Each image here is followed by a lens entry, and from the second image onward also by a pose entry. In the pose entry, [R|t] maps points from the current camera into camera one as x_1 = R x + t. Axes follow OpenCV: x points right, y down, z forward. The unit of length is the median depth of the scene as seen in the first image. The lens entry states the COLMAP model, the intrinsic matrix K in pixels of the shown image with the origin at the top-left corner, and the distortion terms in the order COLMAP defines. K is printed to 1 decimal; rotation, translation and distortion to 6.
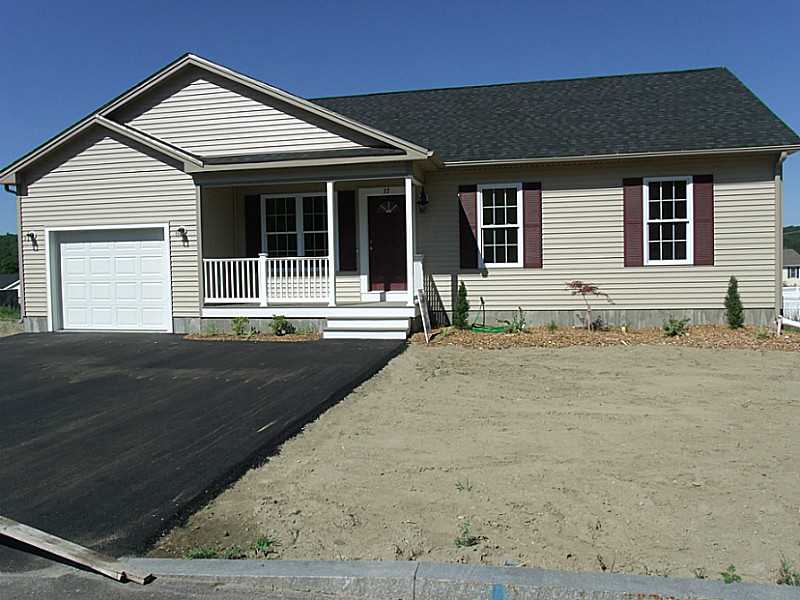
lens RADIAL K [[647.3, 0, 400.0], [0, 647.3, 300.0], [0, 0, 1]] dist [0.000755, -0.003982]
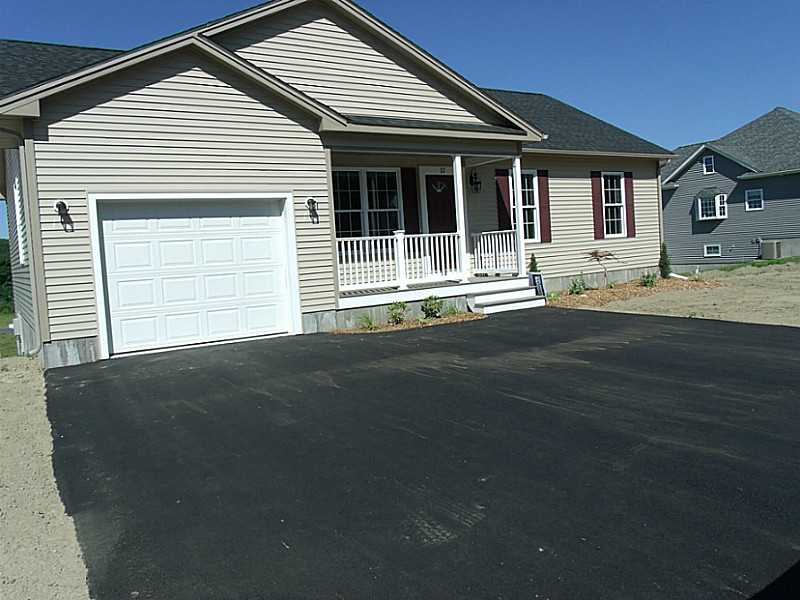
lens RADIAL K [[639.7, 0, 400.0], [0, 639.7, 300.0], [0, 0, 1]] dist [-0.003330, 0.001559]
pose [[0.698656, -0.080836, 0.710876, -0.833855], [0.089028, 0.995697, 0.025726, 0.001214], [-0.709897, 0.045314, 0.702846, 0.377484]]
